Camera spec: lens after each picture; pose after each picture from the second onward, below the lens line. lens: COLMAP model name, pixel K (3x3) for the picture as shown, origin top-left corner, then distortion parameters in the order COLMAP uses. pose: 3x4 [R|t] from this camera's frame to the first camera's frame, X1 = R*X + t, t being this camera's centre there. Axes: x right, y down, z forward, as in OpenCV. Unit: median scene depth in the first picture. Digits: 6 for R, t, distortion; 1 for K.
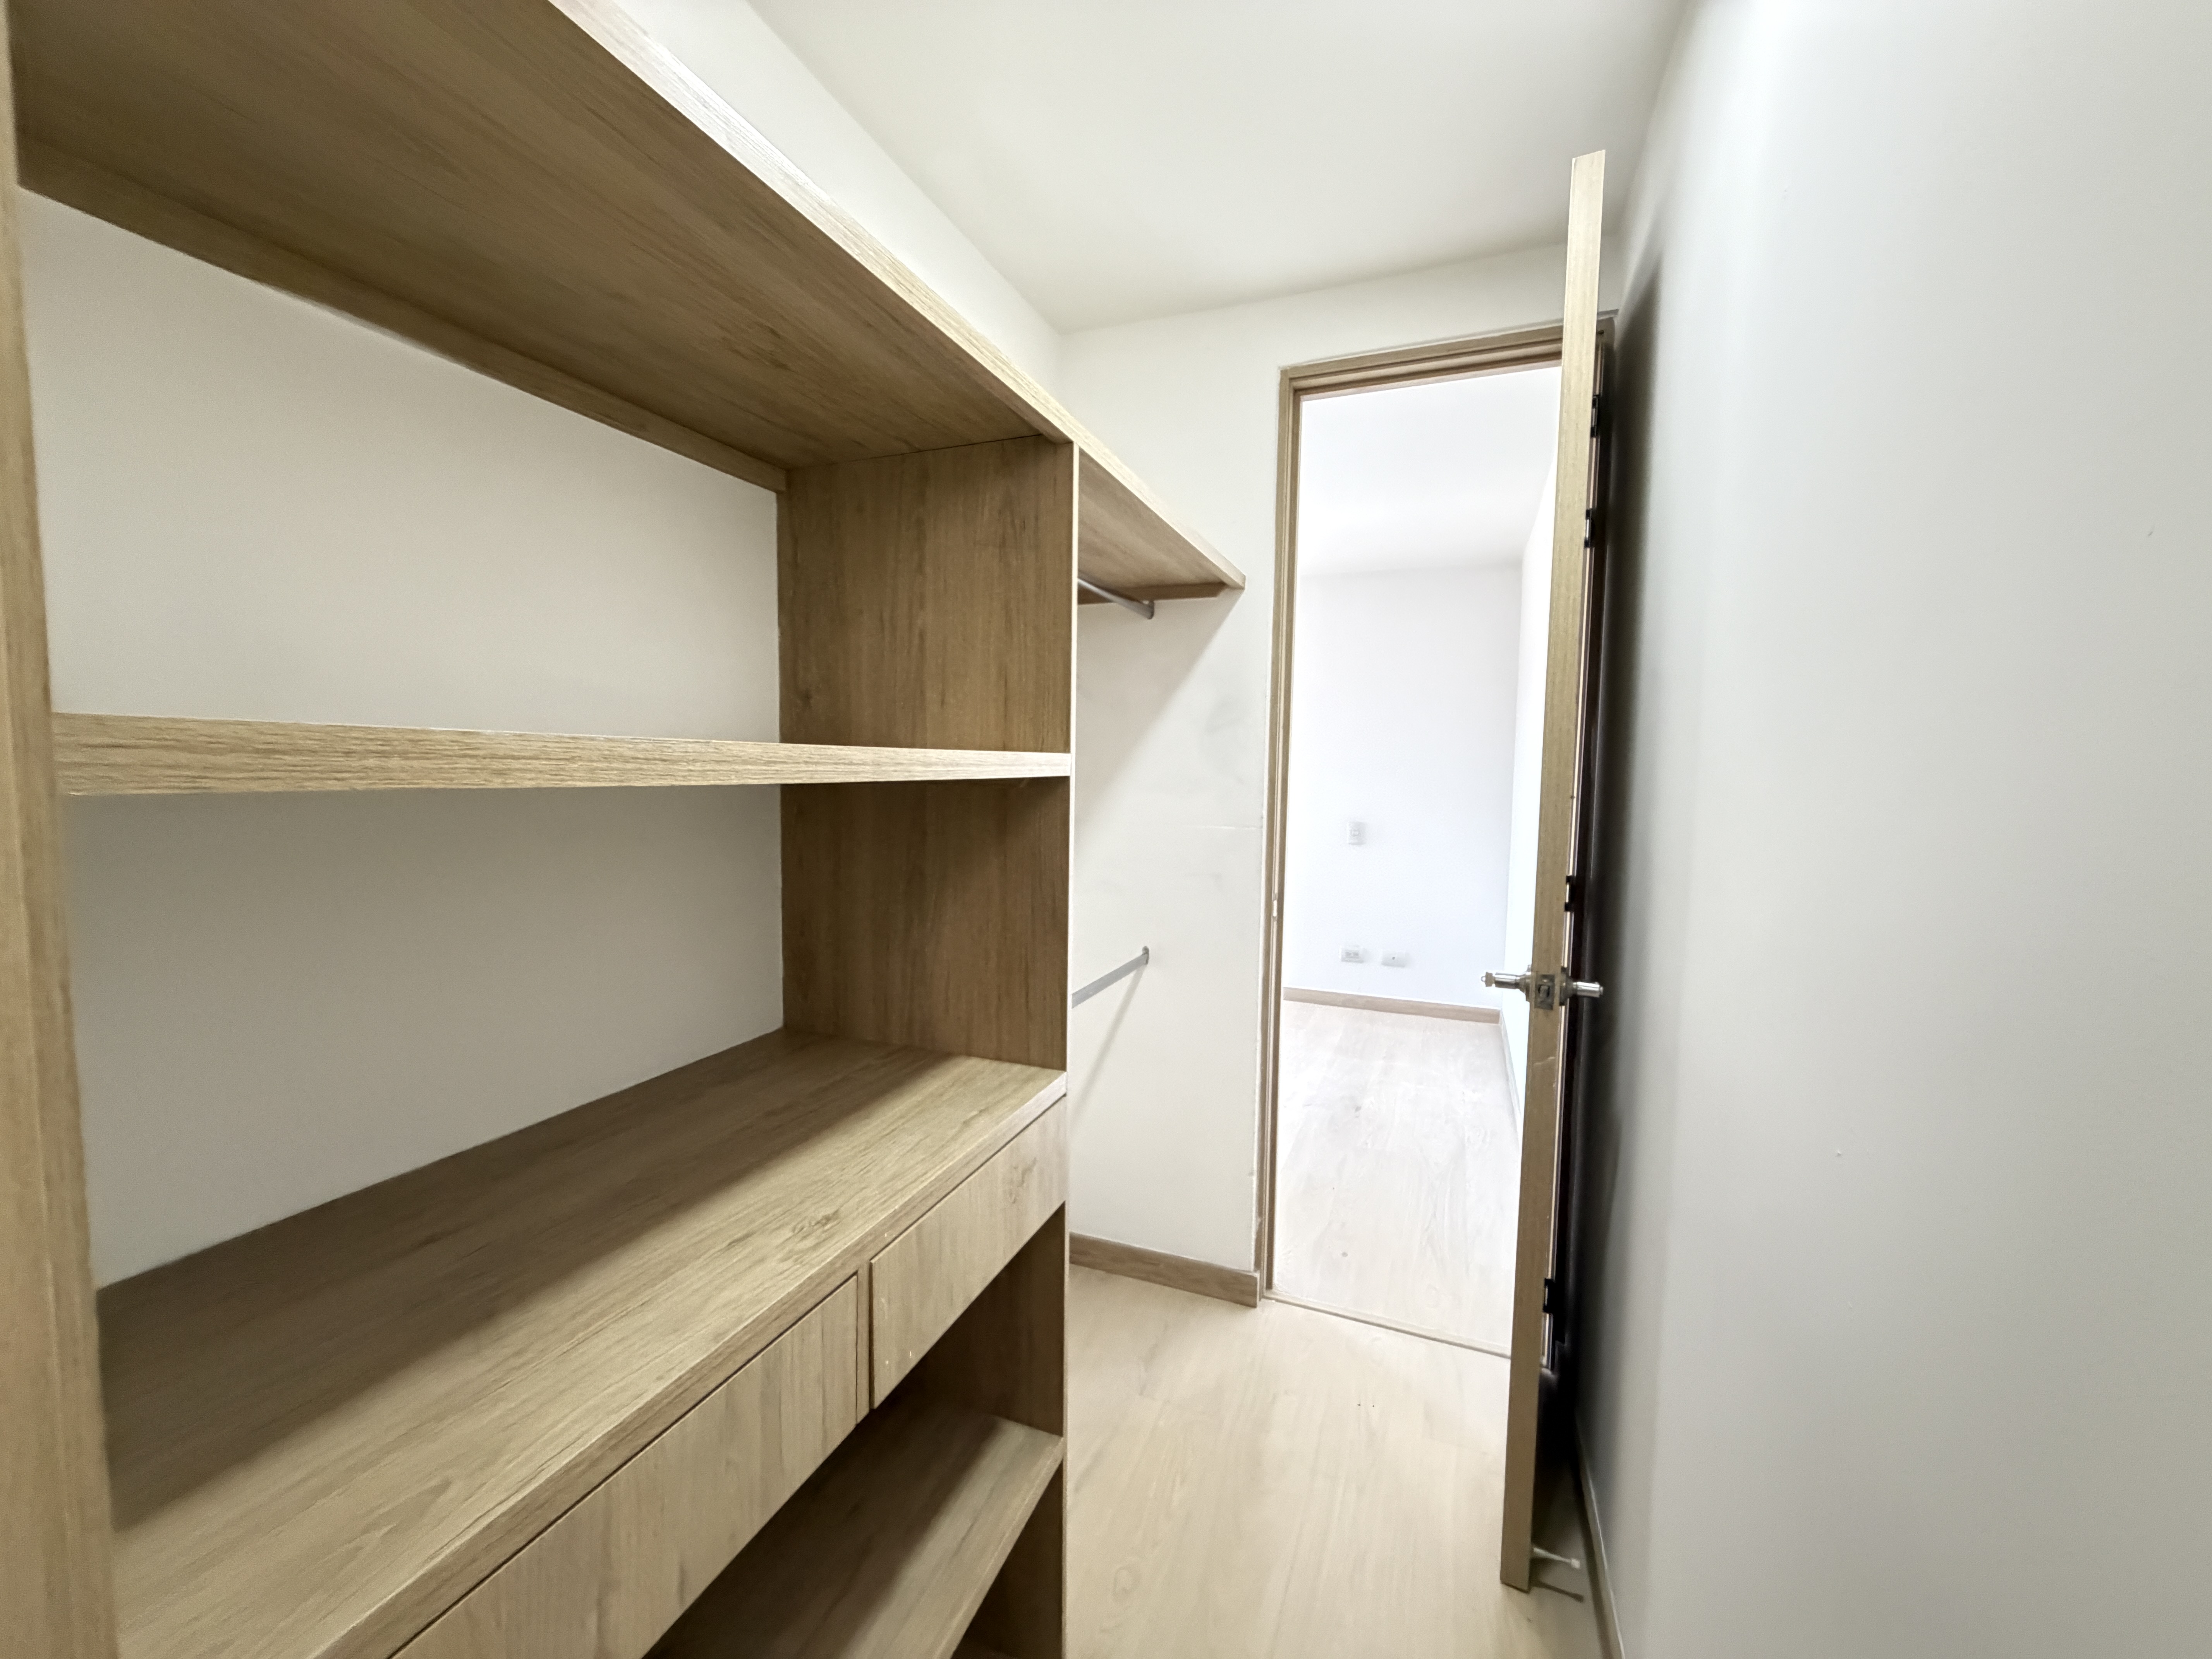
lens RADIAL K [[882.3, 0, 1098.3], [0, 882.3, 827.9], [0, 0, 1]] dist [-0.000088, 0.000570]
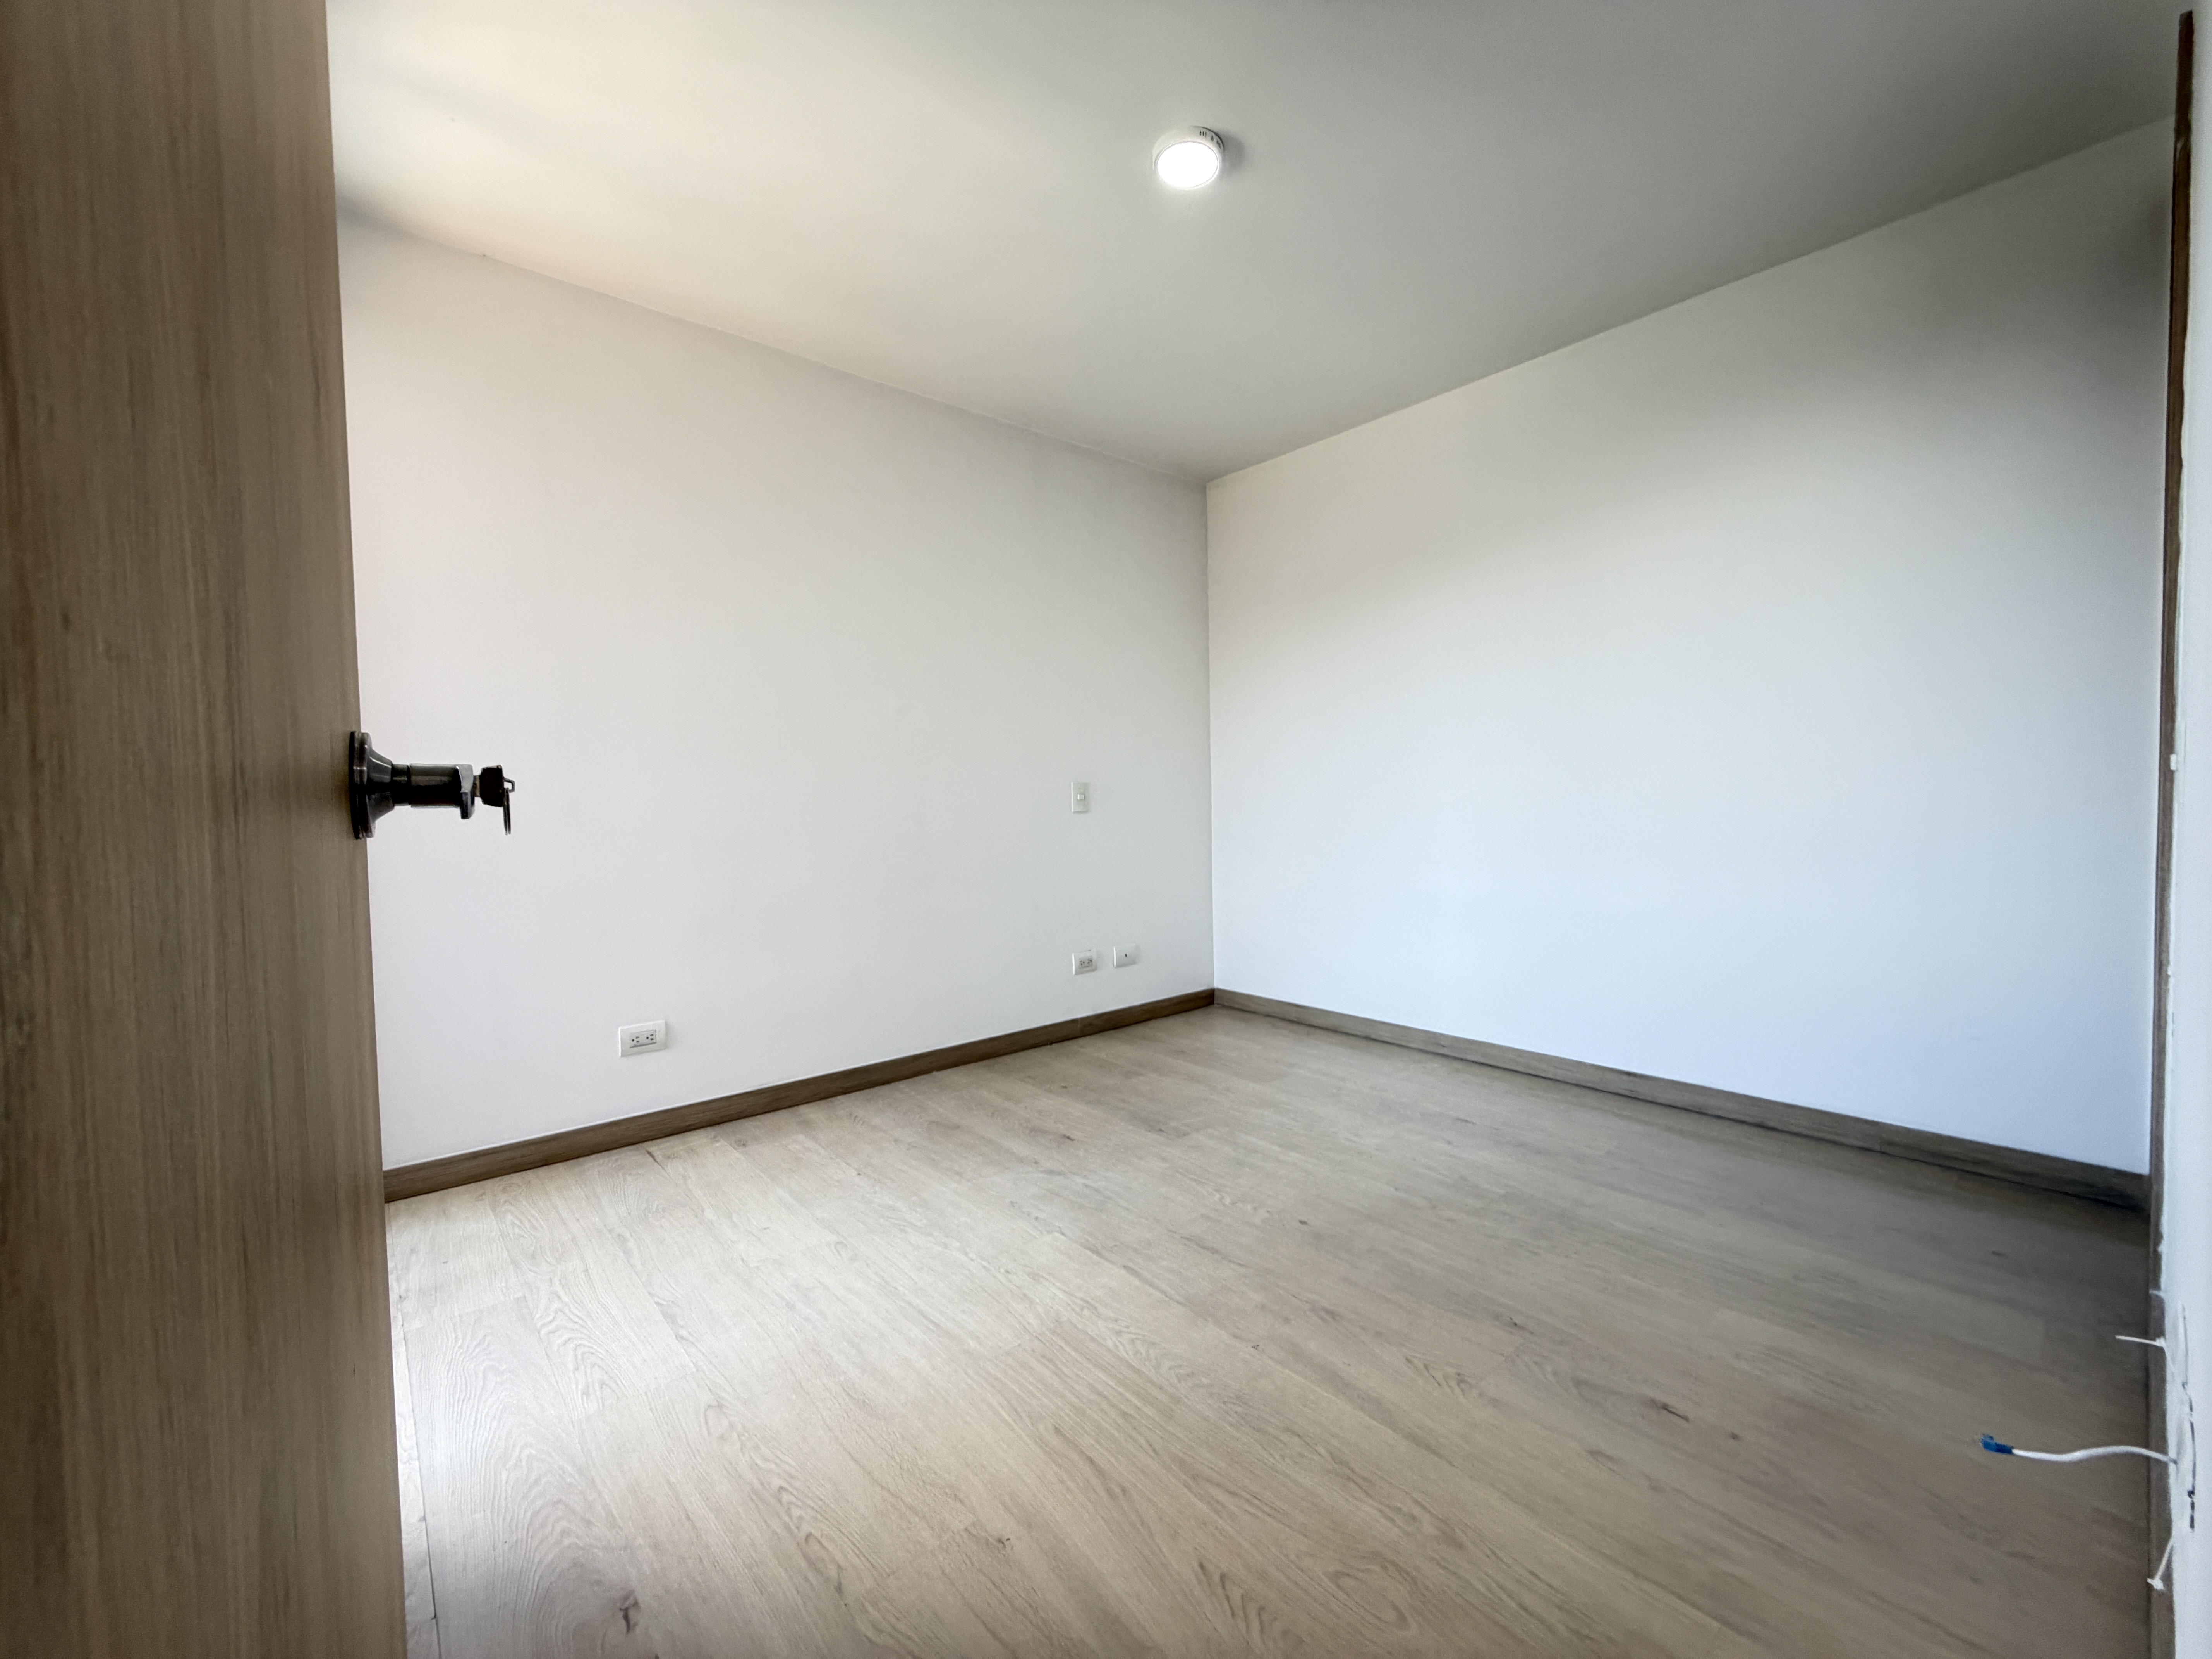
lens RADIAL K [[884.9, 0, 1099.0], [0, 884.9, 828.1], [0, 0, 1]] dist [0.000409, 0.000363]
pose [[0.458358, -0.047486, 0.887498, -0.365247], [0.084707, 0.996360, 0.009562, 0.025399], [-0.884722, 0.070795, 0.460712, 0.652604]]
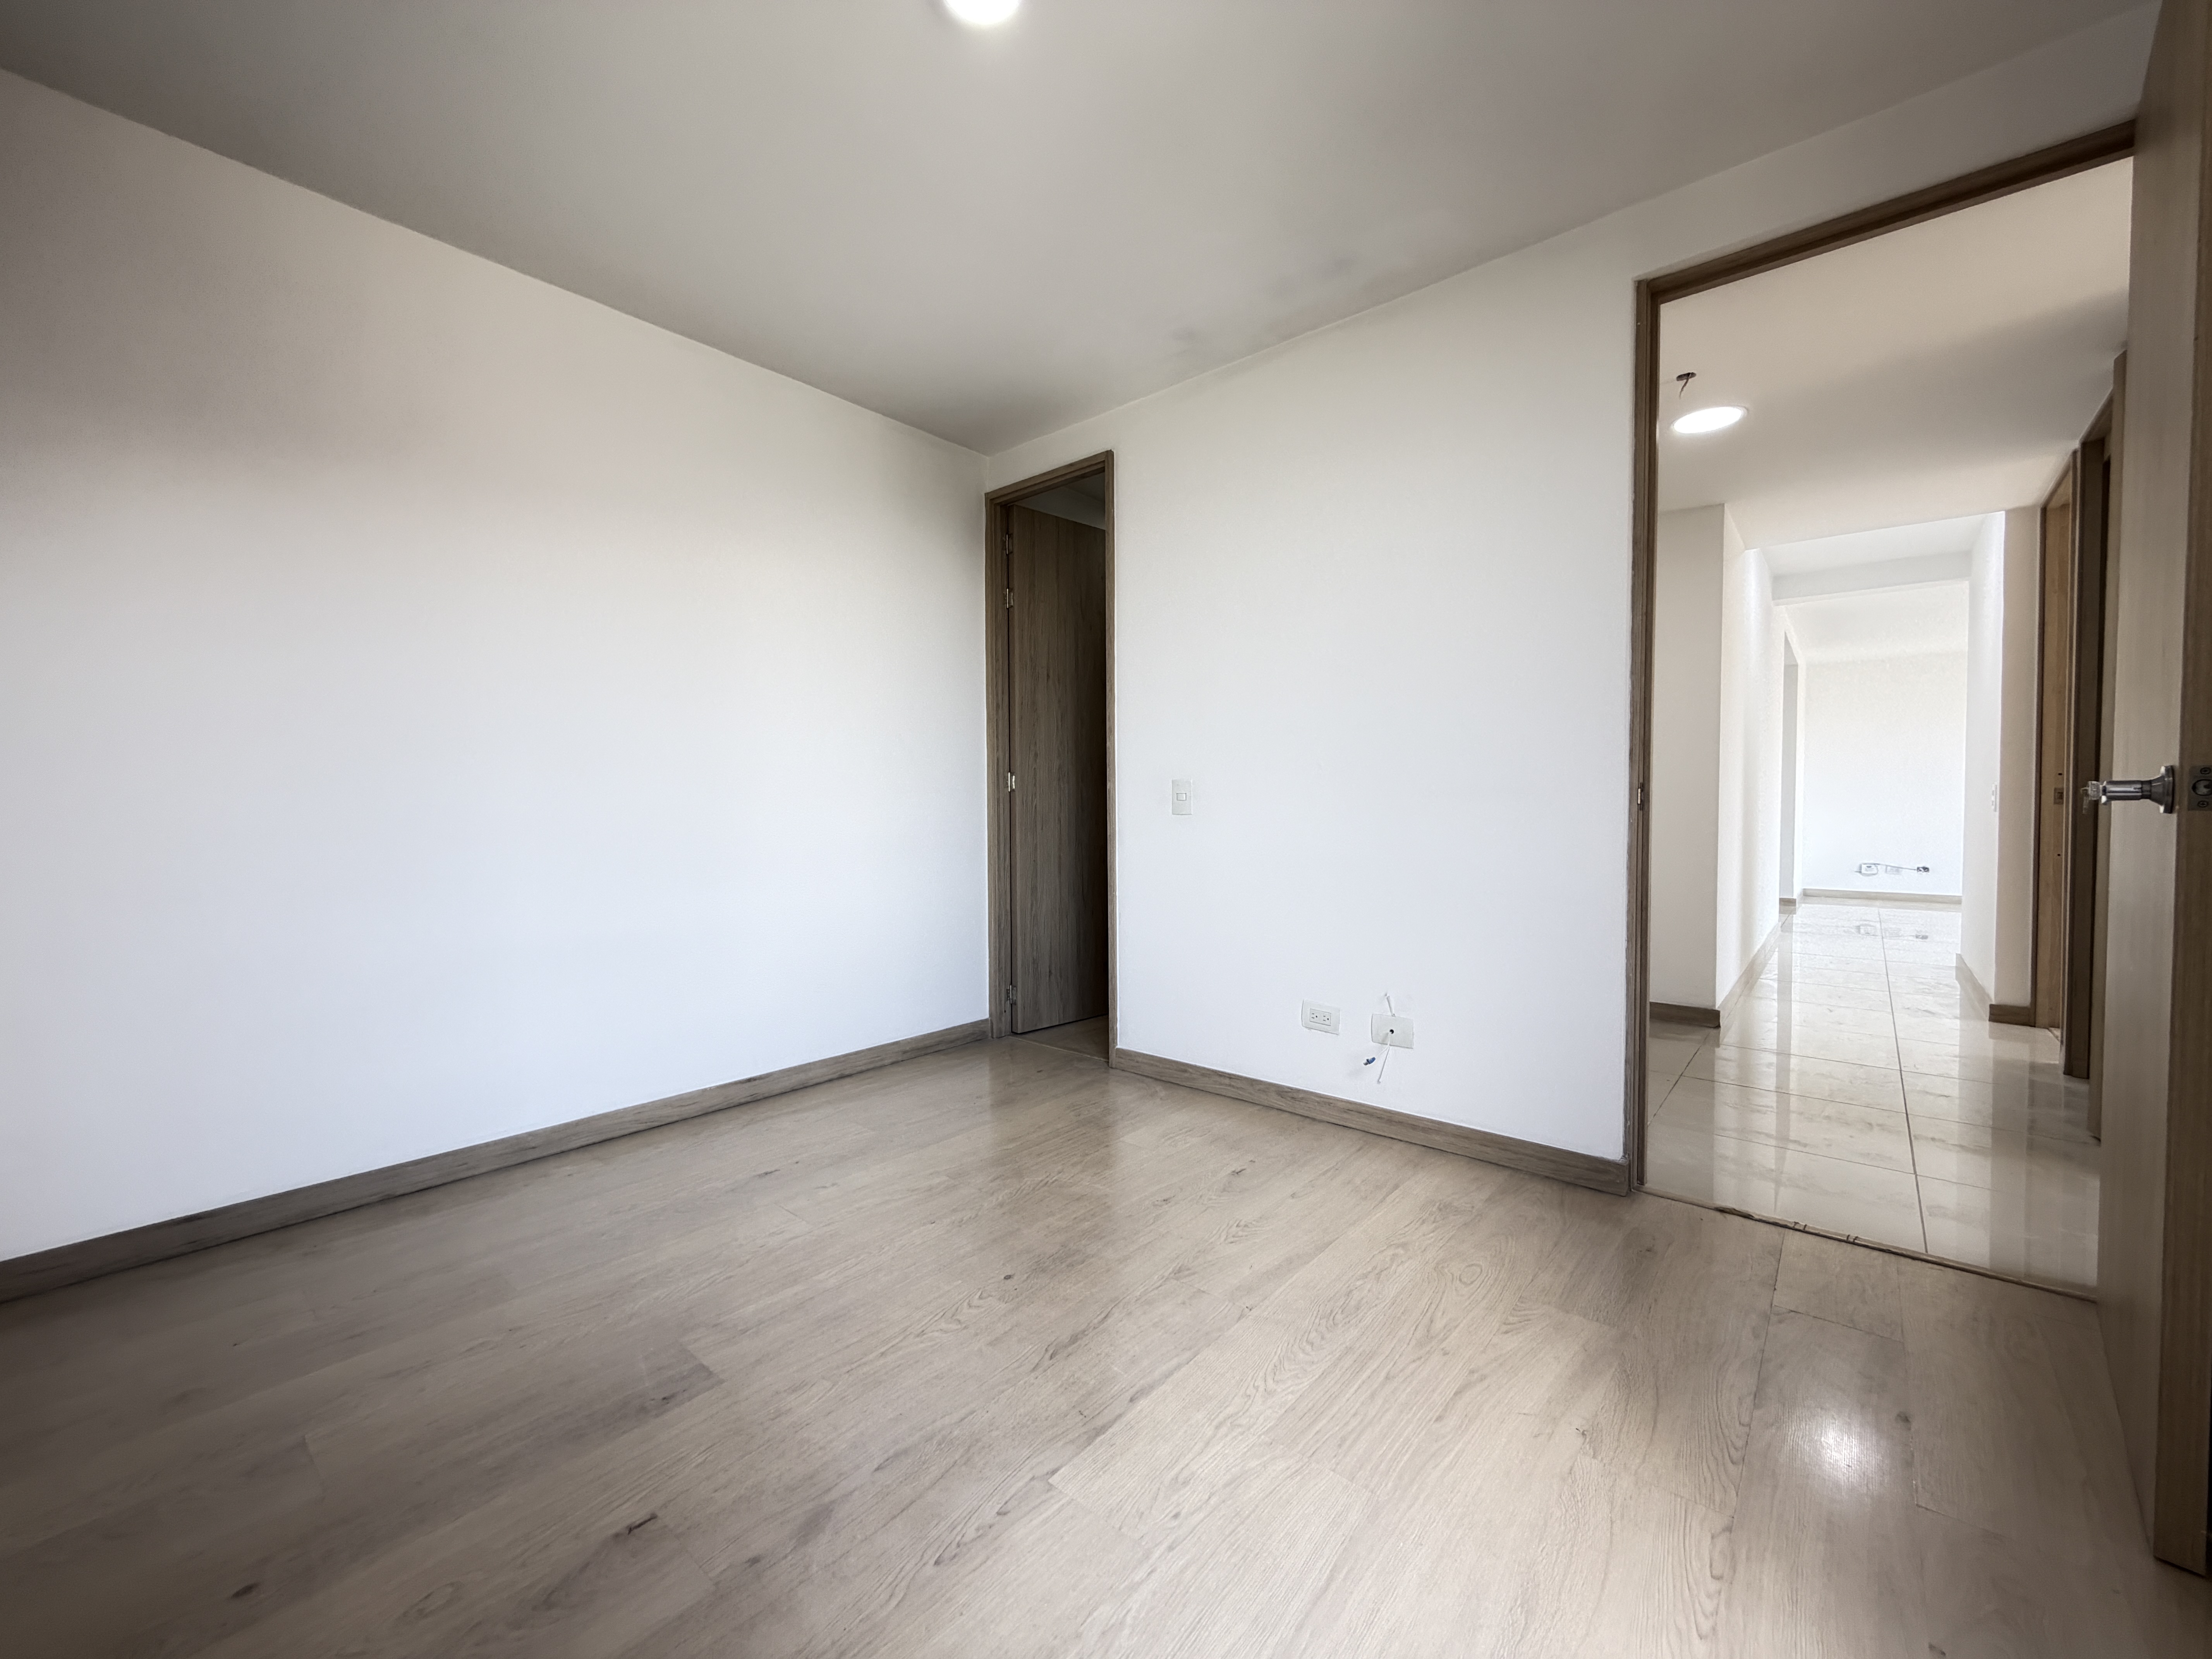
lens RADIAL K [[882.3, 0, 1098.3], [0, 882.3, 827.9], [0, 0, 1]] dist [-0.000088, 0.000570]
pose [[-0.947082, -0.015643, 0.320611, -0.114018], [0.016900, 0.994997, 0.098470, -0.004749], [-0.320547, 0.098677, -0.942079, 1.096829]]
